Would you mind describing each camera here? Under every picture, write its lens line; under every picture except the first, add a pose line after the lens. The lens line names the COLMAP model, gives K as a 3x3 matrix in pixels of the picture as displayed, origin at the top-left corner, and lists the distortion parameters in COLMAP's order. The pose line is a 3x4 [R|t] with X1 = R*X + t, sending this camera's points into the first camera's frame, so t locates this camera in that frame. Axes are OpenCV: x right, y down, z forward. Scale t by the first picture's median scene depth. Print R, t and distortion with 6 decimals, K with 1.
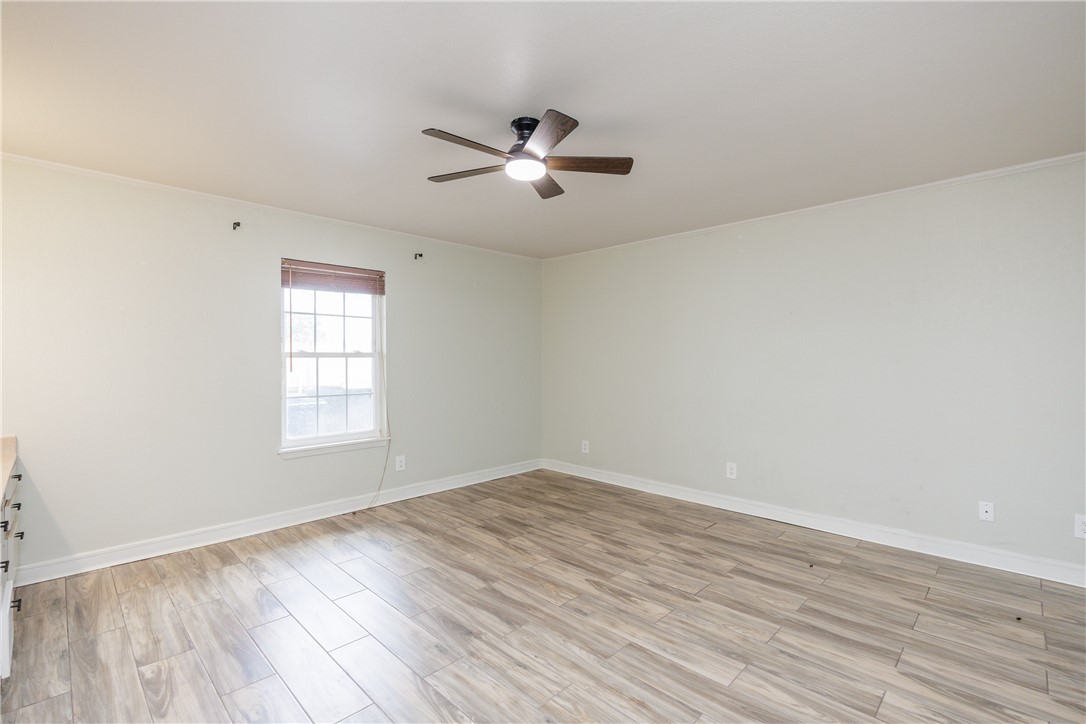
lens RADIAL K [[485.5, 0, 543.0], [0, 485.5, 362.0], [0, 0, 1]] dist [-0.006996, -0.000962]
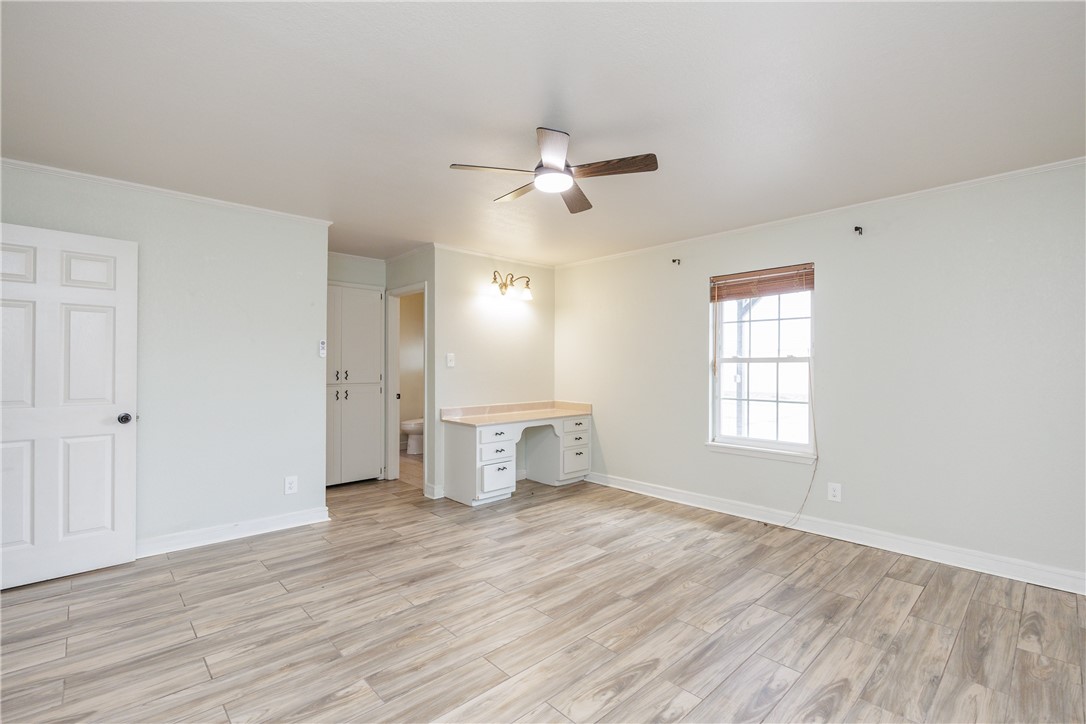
lens RADIAL K [[485.5, 0, 543.0], [0, 485.5, 362.0], [0, 0, 1]] dist [-0.006996, -0.000962]
pose [[-0.041718, -0.006436, -0.999109, 0.824213], [-0.004705, 0.999969, -0.006245, -0.002838], [0.999118, 0.004440, -0.041747, 0.833536]]
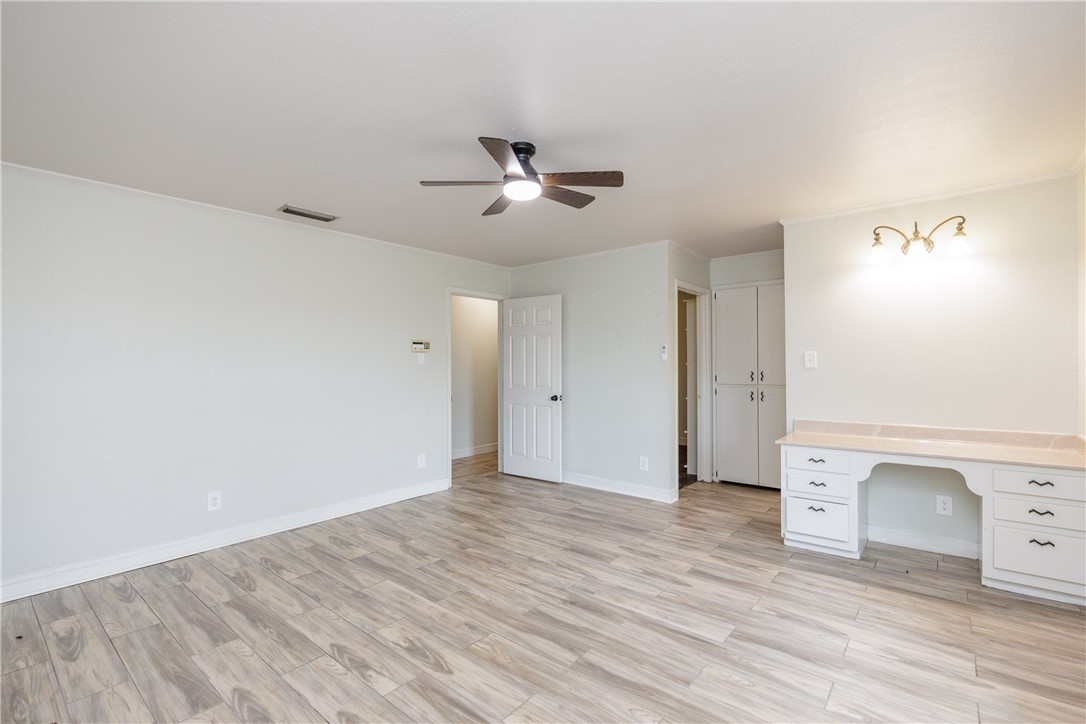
lens RADIAL K [[485.5, 0, 543.0], [0, 485.5, 362.0], [0, 0, 1]] dist [-0.006996, -0.000962]
pose [[-0.996083, 0.005211, -0.088274, 0.014224], [0.005549, 0.999978, -0.003593, -0.010443], [0.088254, -0.004069, -0.996090, 1.692068]]
